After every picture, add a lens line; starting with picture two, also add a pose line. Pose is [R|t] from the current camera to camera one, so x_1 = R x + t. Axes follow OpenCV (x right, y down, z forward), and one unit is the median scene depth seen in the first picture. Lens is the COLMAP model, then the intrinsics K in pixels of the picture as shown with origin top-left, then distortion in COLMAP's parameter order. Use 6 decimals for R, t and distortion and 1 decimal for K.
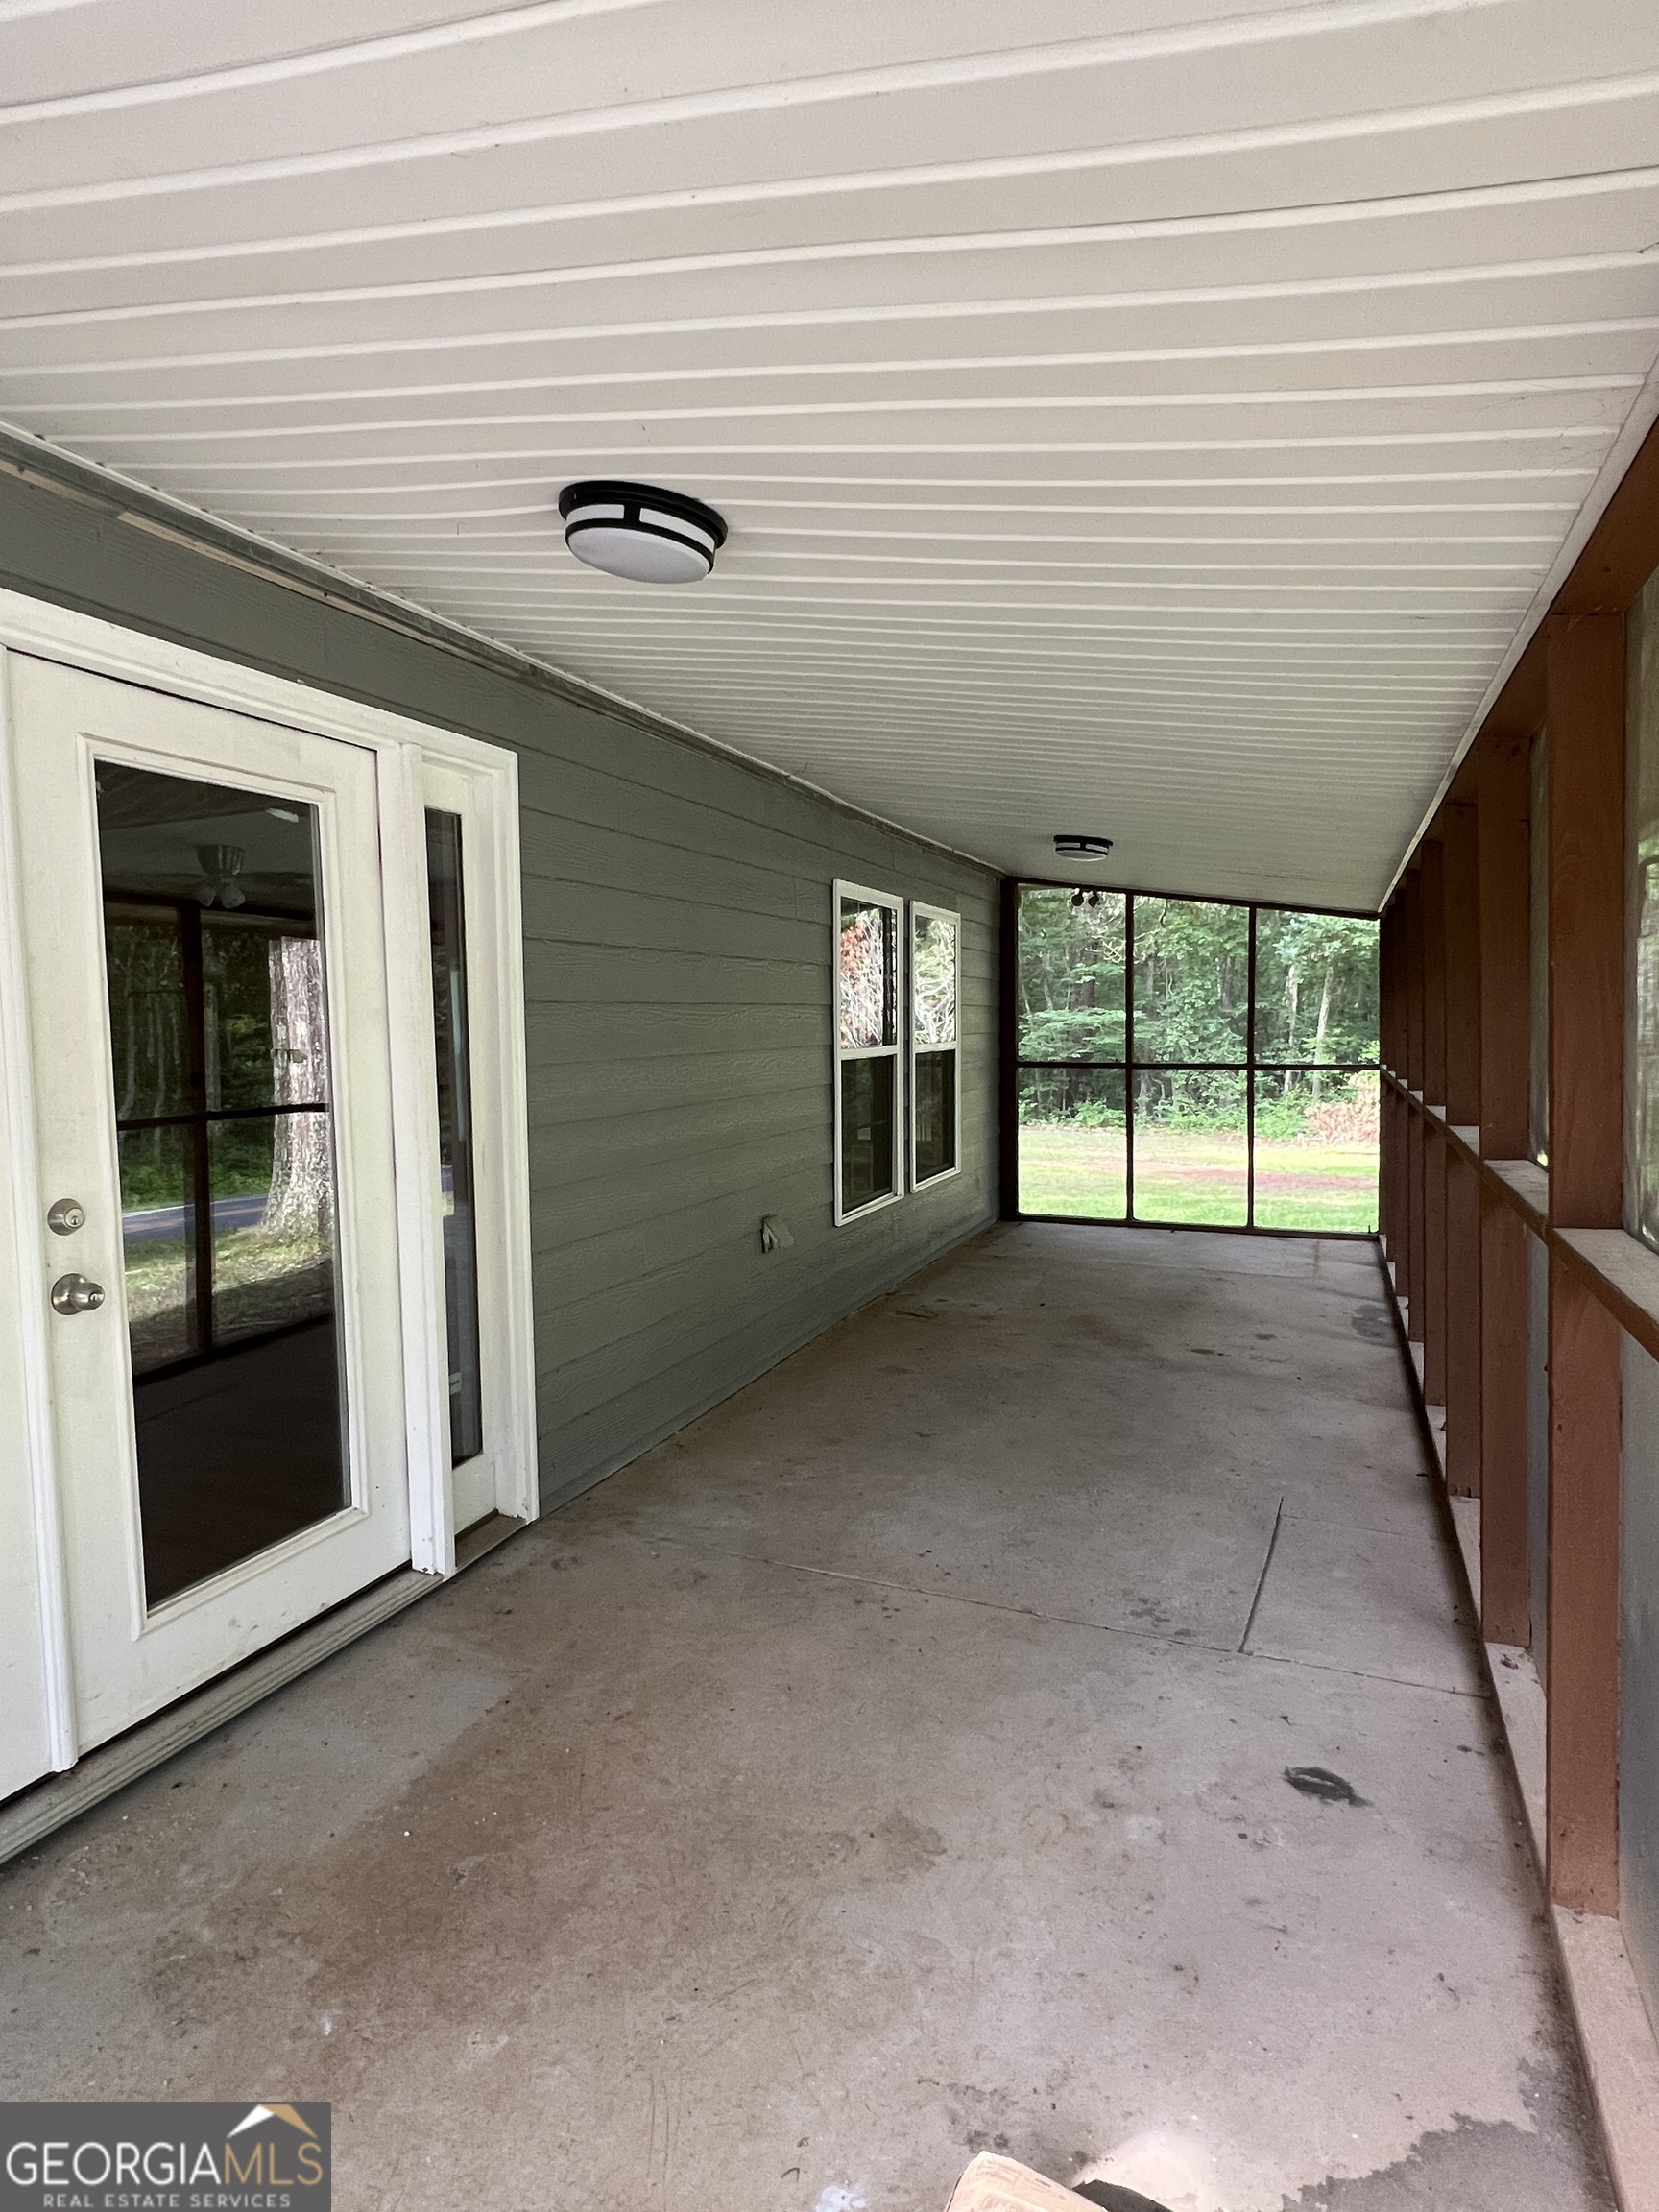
lens RADIAL K [[1201.0, 0, 828.0], [0, 1201.0, 1098.6], [0, 0, 1]] dist [-0.003685, -0.000375]
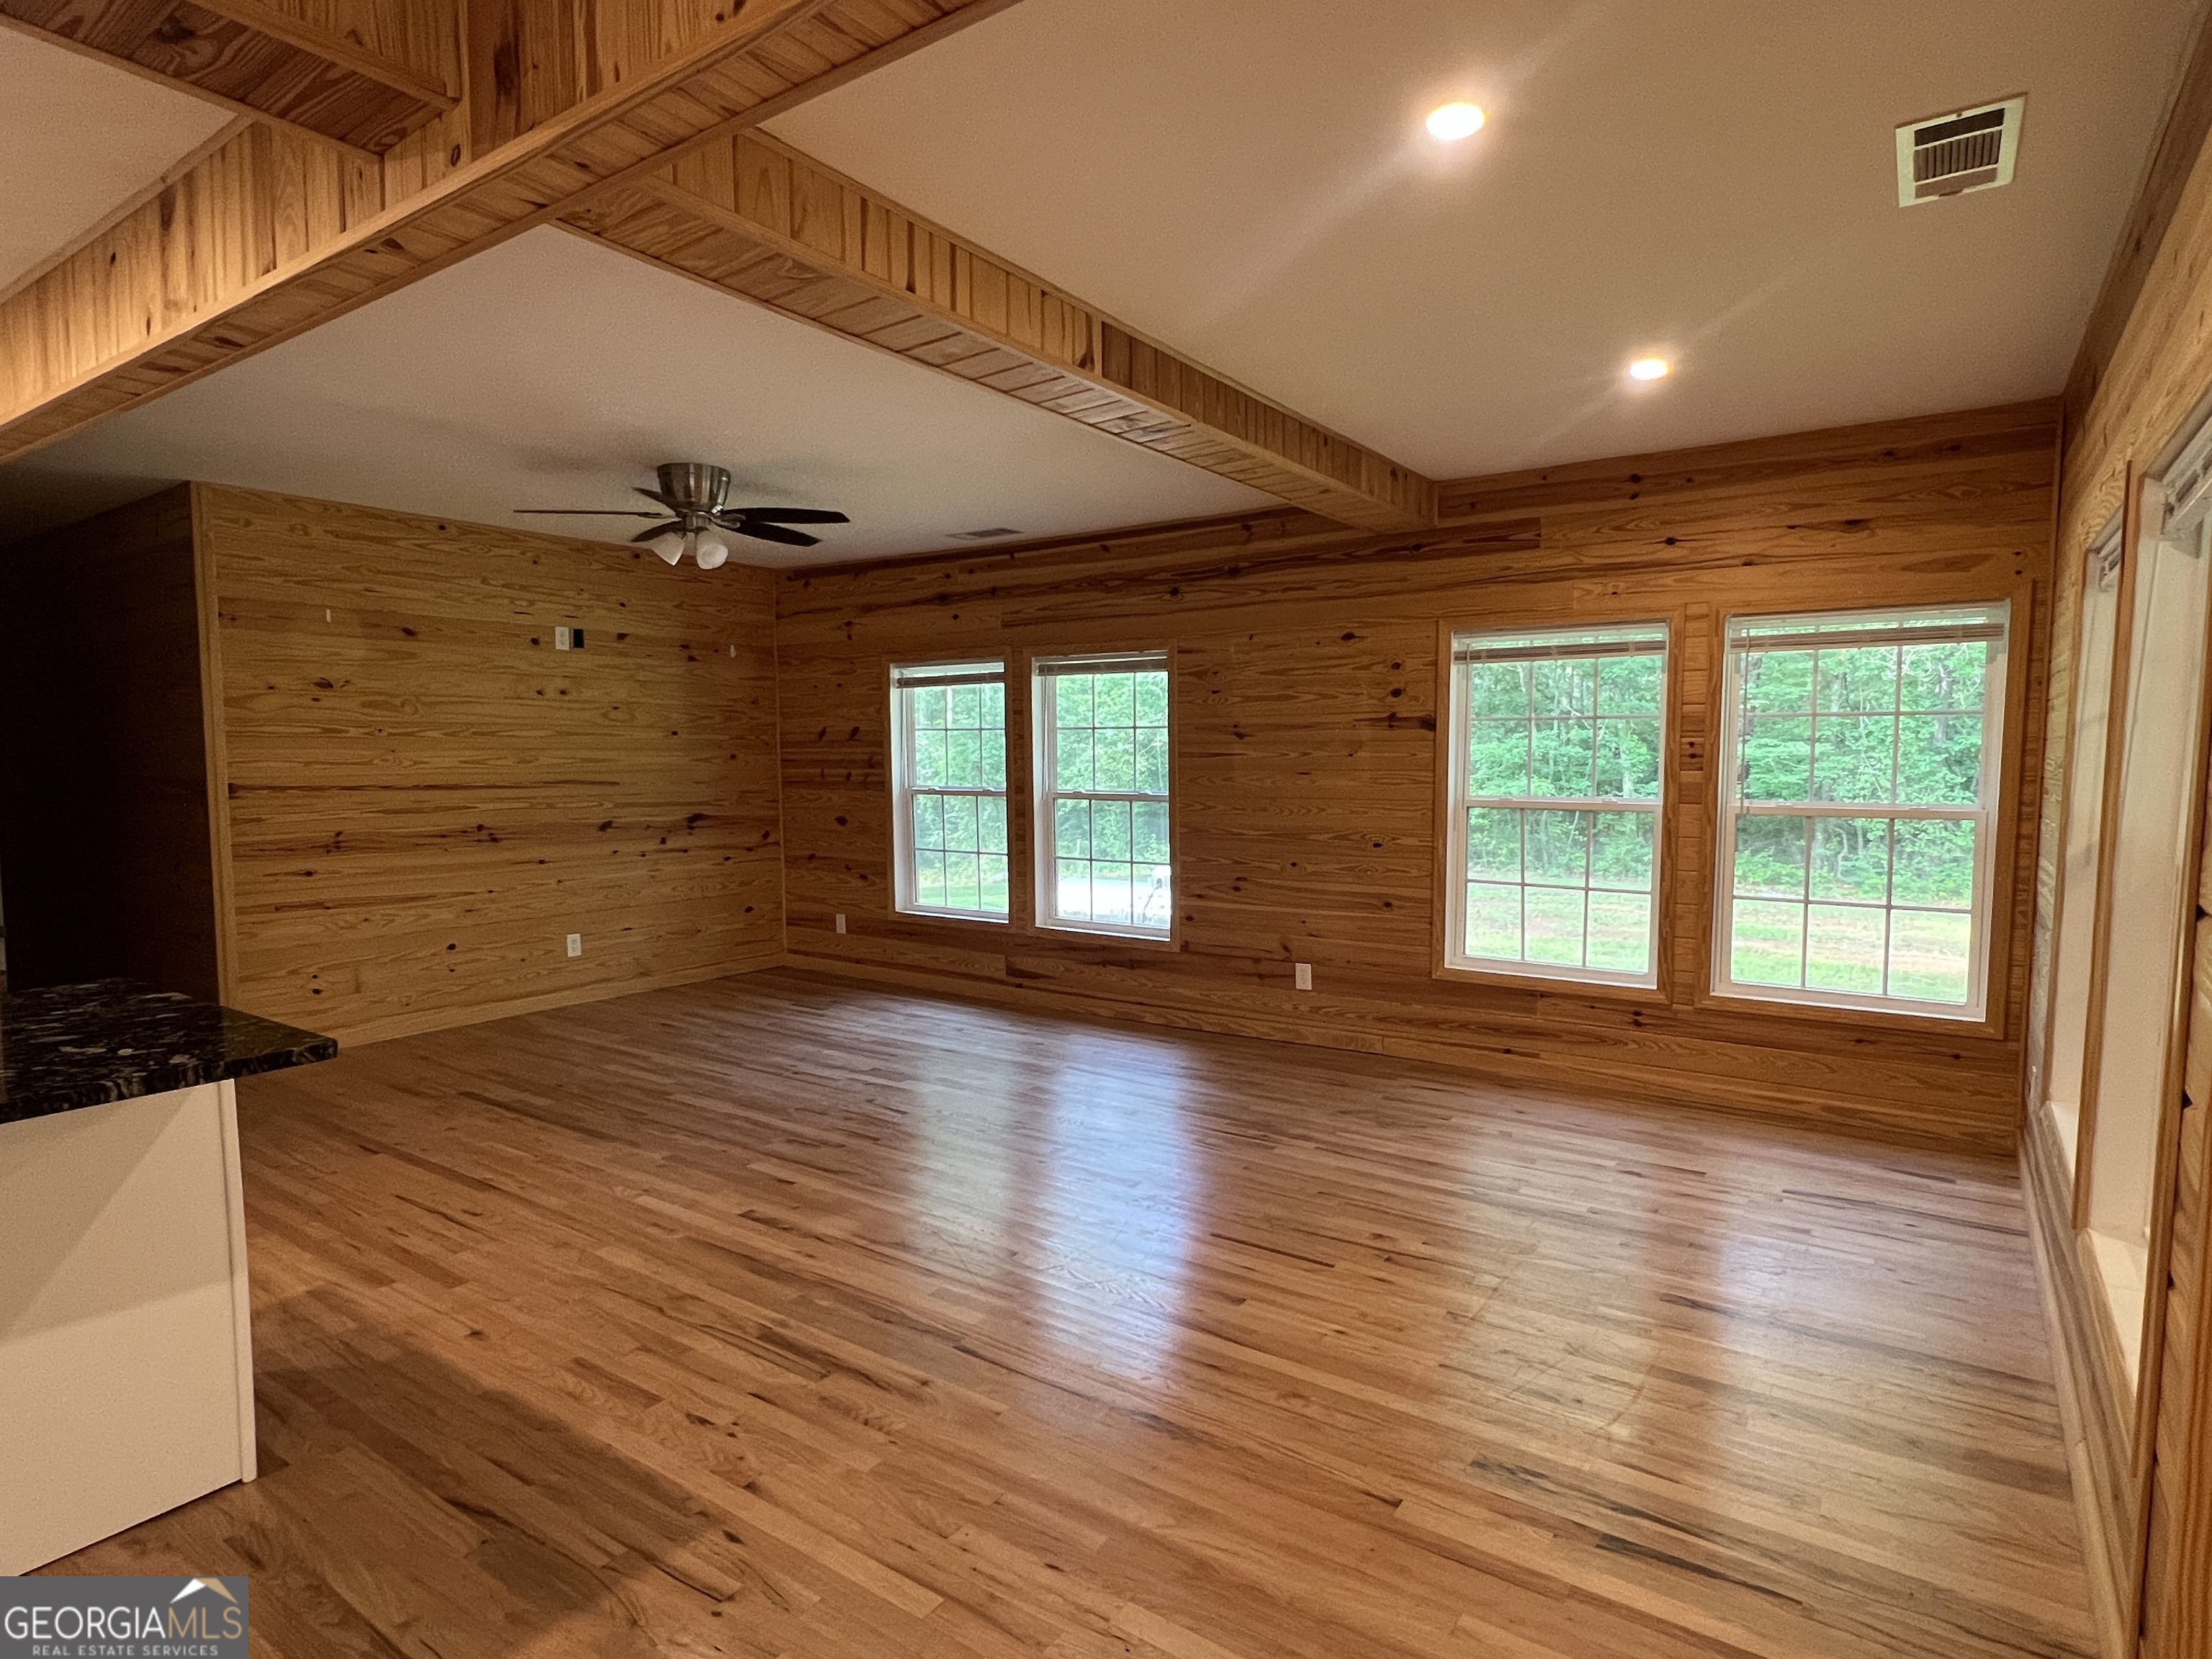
lens RADIAL K [[1201.0, 0, 1107.0], [0, 1201.0, 835.3], [0, 0, 1]] dist [-0.003685, -0.000375]
pose [[0.974910, 0.039632, -0.219042, -0.033515], [-0.036853, 0.999180, 0.016760, -0.006671], [0.219526, -0.008268, 0.975572, 0.102922]]
